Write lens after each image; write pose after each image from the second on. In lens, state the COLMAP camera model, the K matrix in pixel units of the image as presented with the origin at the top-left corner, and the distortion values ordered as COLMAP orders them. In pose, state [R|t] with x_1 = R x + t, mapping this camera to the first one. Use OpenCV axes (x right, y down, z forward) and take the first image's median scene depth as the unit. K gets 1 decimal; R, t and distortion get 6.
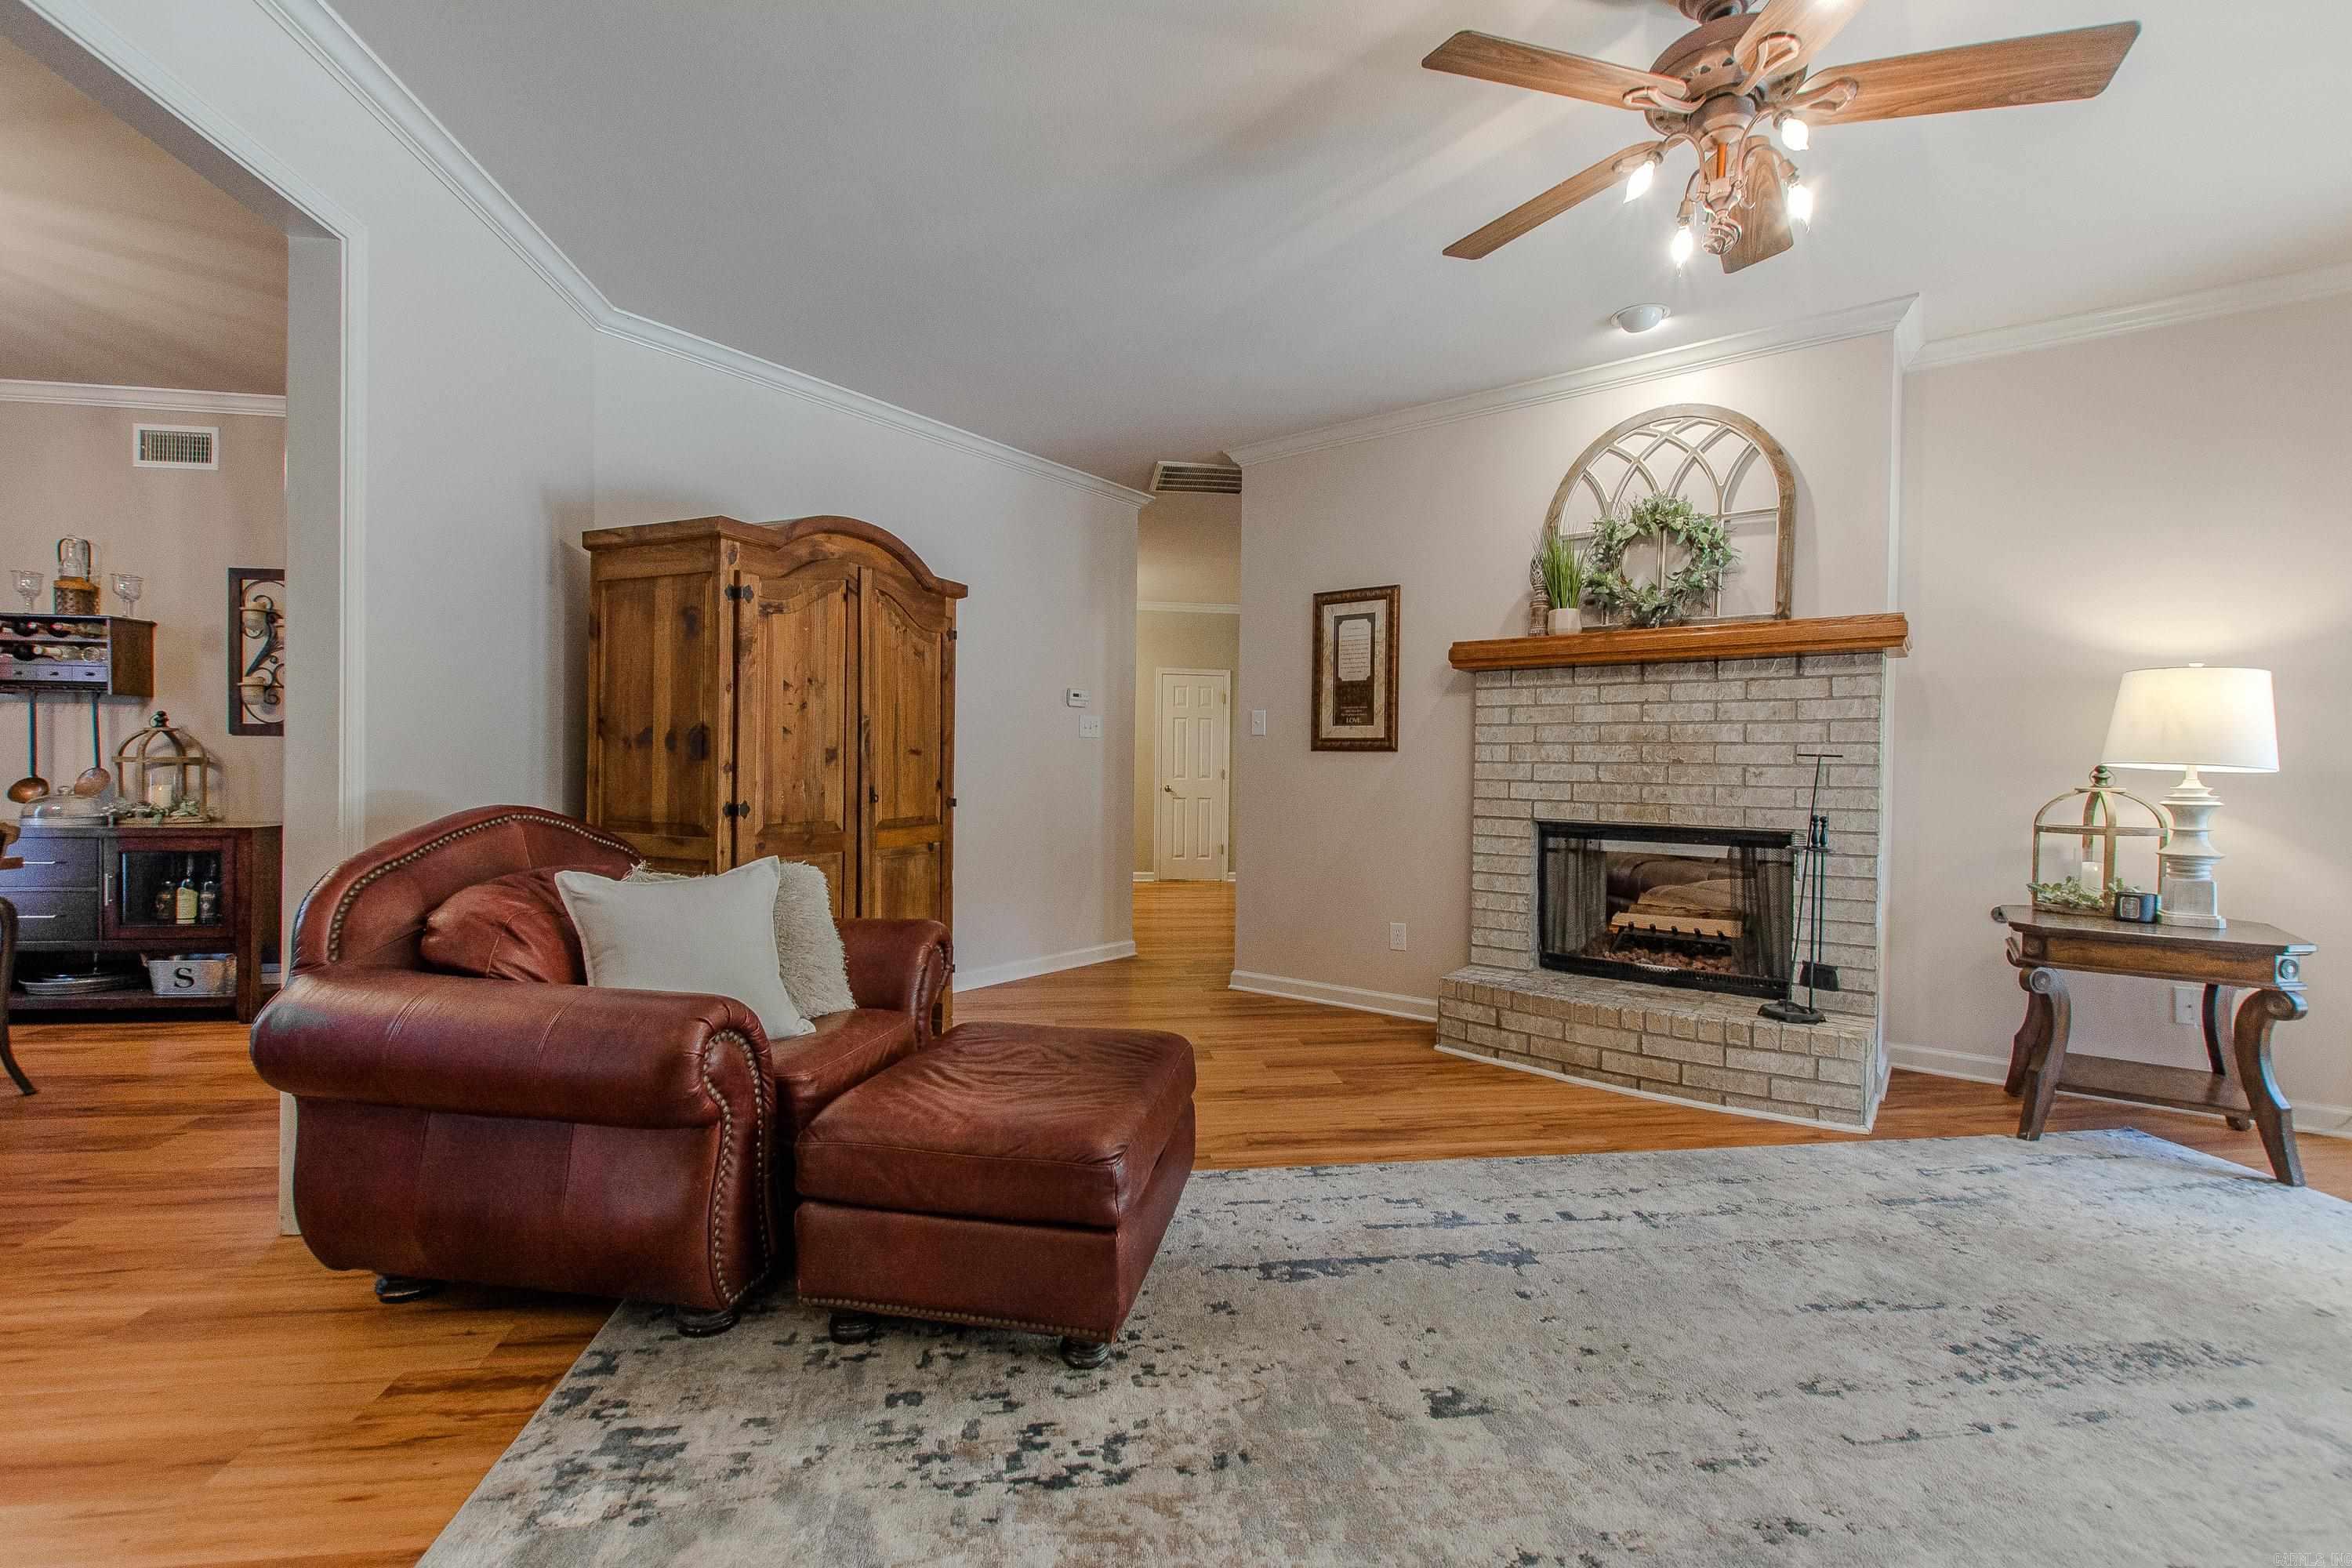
lens RADIAL K [[1013.2, 0, 1176.0], [0, 1013.2, 784.0], [0, 0, 1]] dist [0.000766, -0.000225]
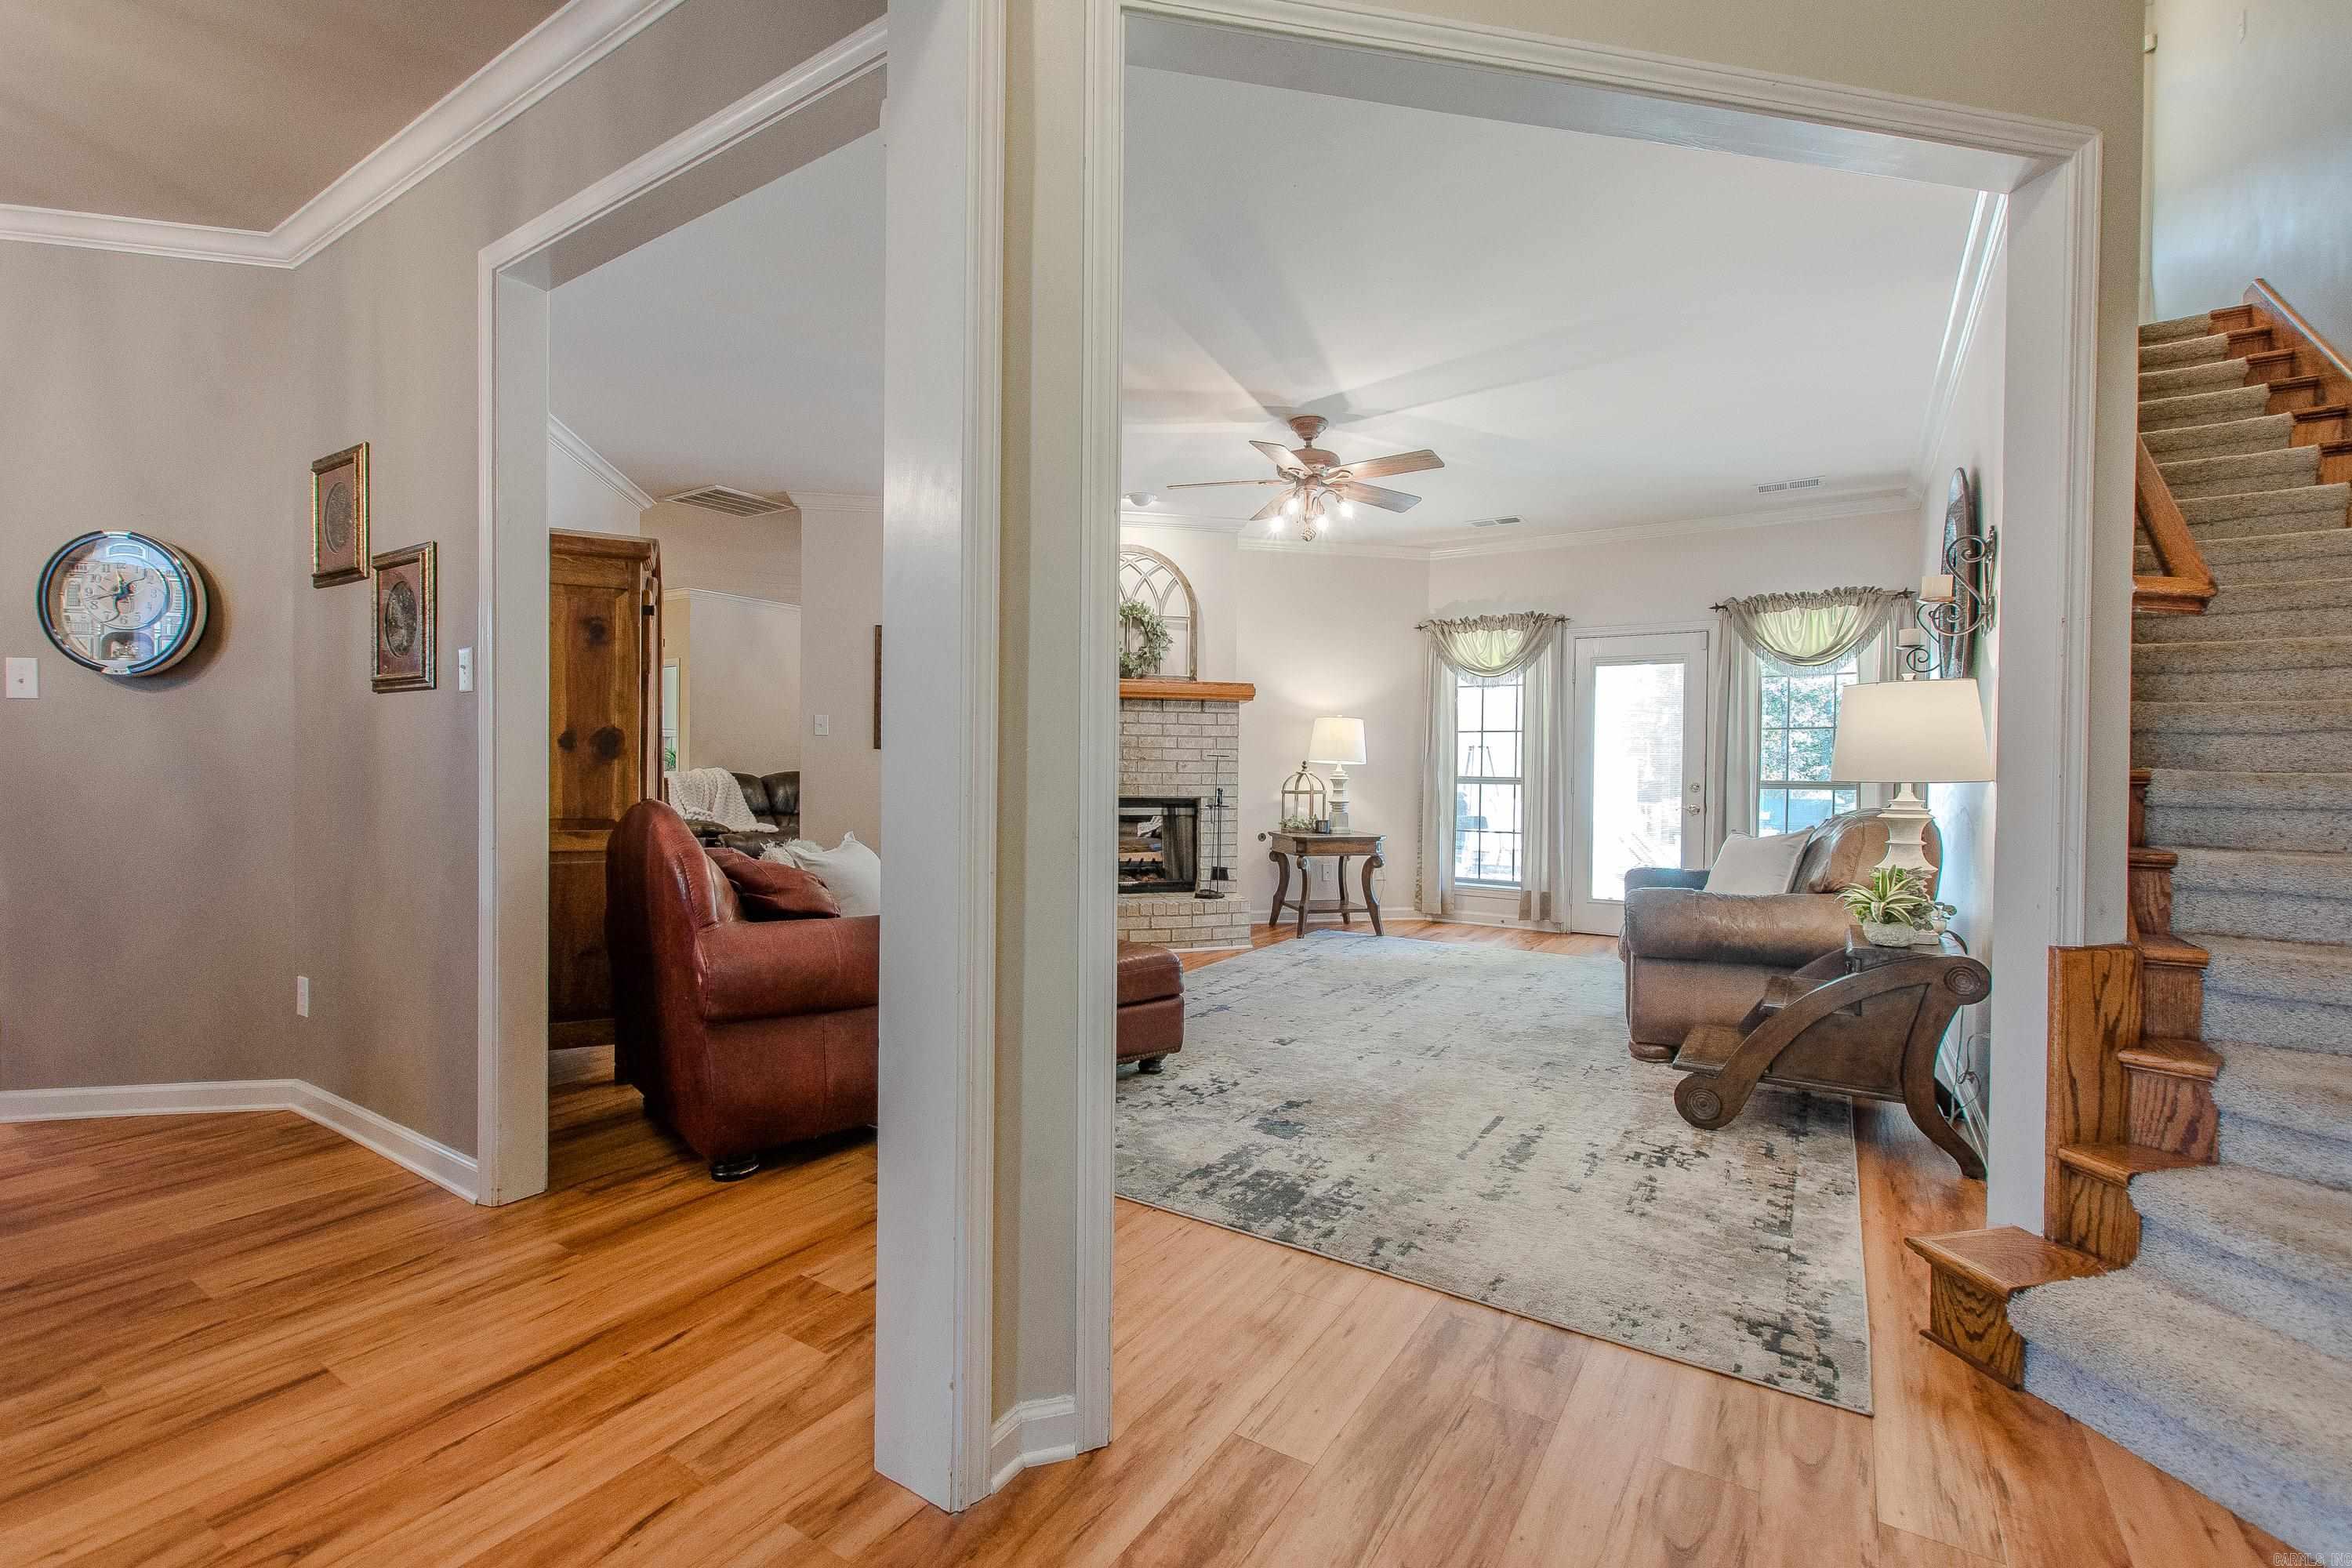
lens RADIAL K [[1027.6, 0, 1176.0], [0, 1027.6, 784.0], [0, 0, 1]] dist [0.001428, 0.000188]
pose [[0.650197, -0.019415, 0.759517, -0.771395], [0.011151, 0.999810, 0.016011, -0.006640], [-0.759684, -0.001941, 0.650290, -0.156043]]
